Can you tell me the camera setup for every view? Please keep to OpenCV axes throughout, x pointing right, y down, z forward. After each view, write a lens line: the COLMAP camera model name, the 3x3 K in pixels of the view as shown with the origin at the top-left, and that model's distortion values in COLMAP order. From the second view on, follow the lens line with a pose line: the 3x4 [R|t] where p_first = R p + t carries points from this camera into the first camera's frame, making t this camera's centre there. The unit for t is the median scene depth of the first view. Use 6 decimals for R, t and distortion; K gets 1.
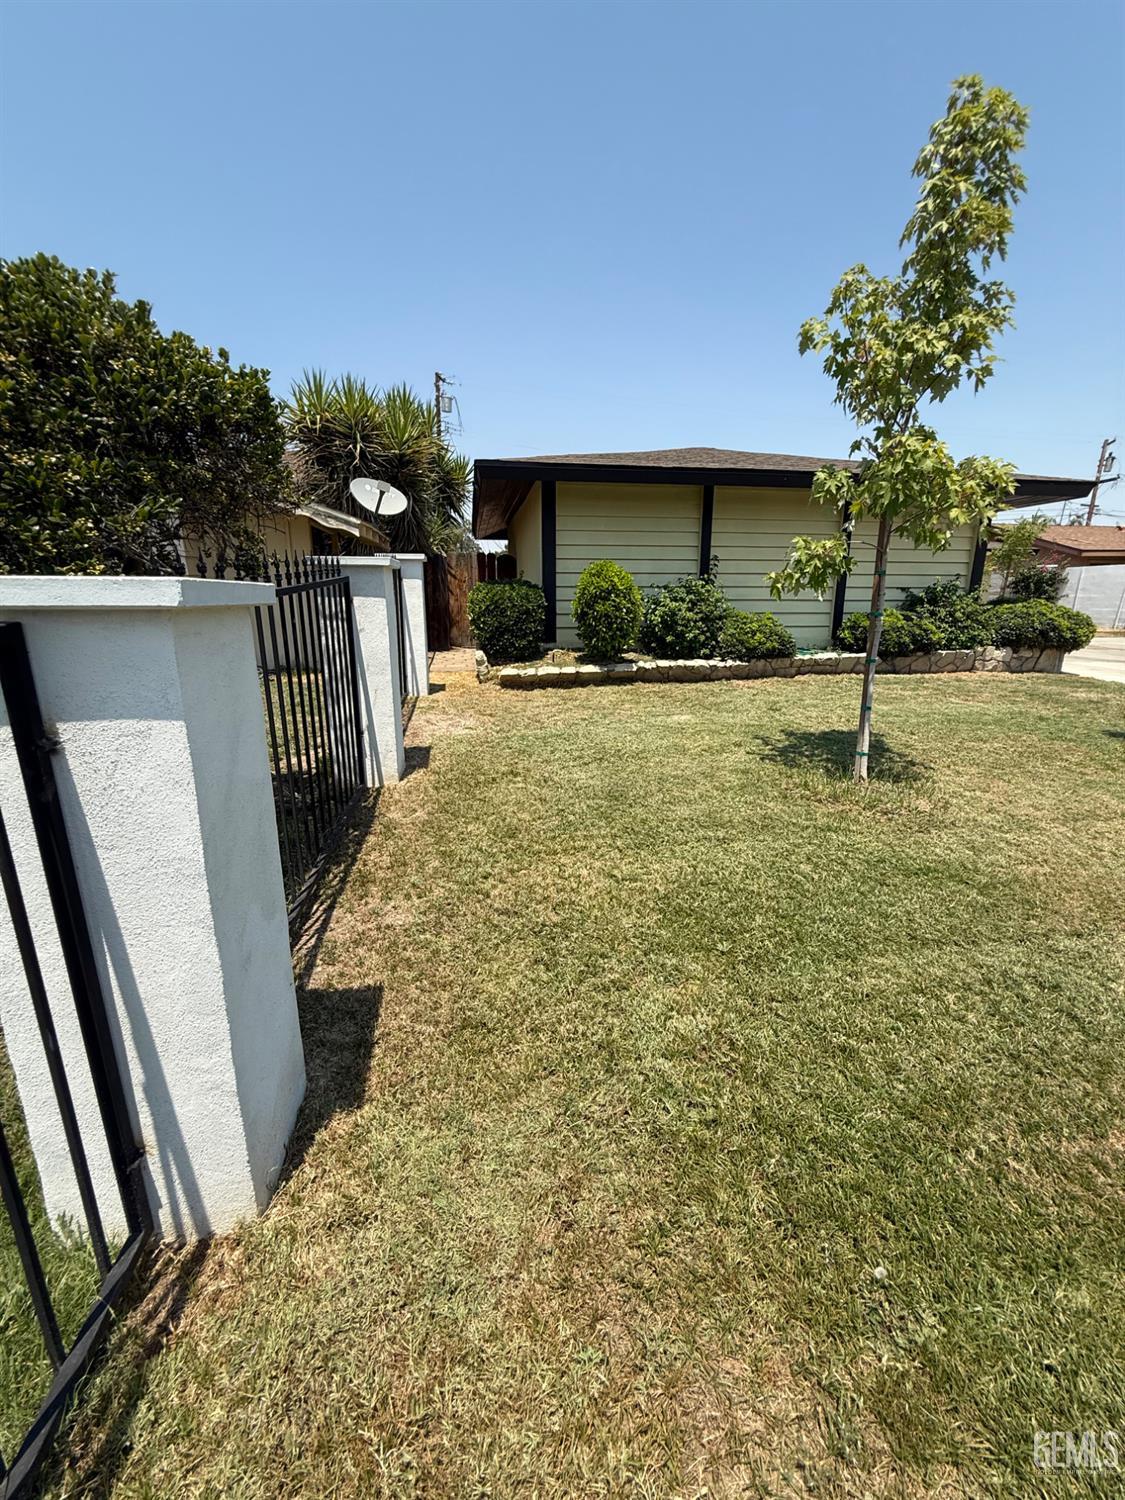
lens RADIAL K [[599.9, 0, 562.3], [0, 599.9, 745.3], [0, 0, 1]] dist [0.000877, 0.000014]
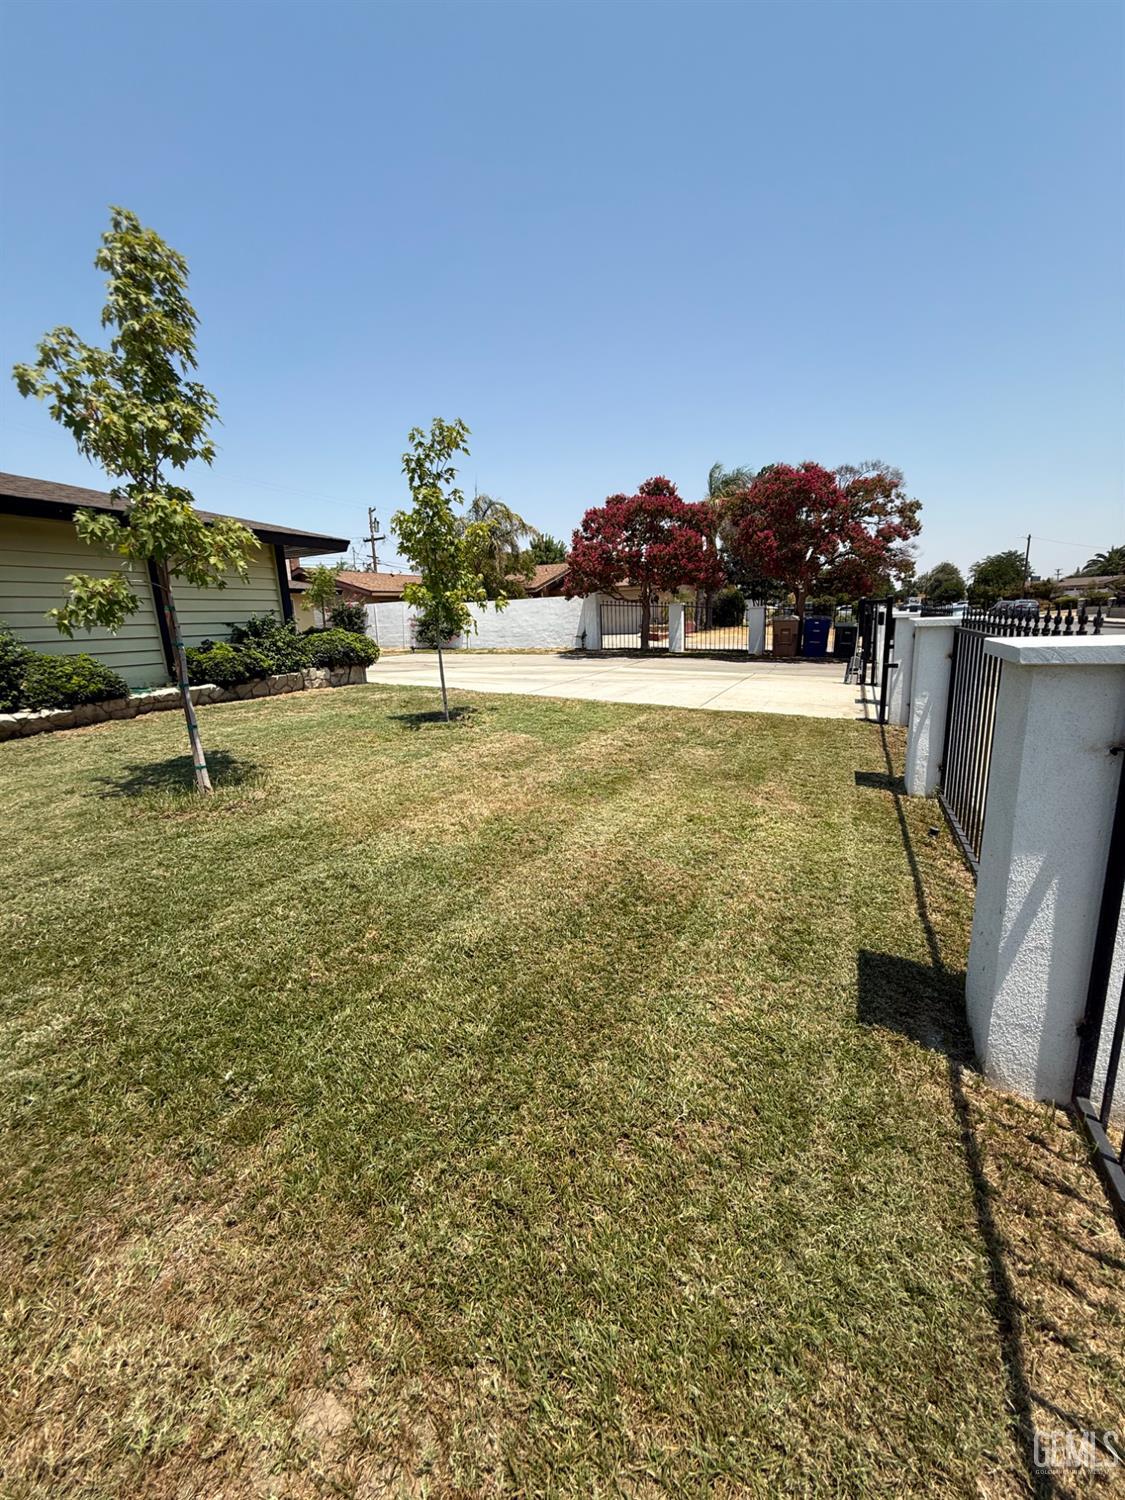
lens RADIAL K [[599.9, 0, 562.3], [0, 599.9, 745.3], [0, 0, 1]] dist [0.000877, 0.000014]
pose [[0.565866, -0.193457, 0.801480, -0.010425], [0.240309, 0.968576, 0.064126, 0.072884], [-0.788700, 0.156316, 0.594574, -0.232605]]
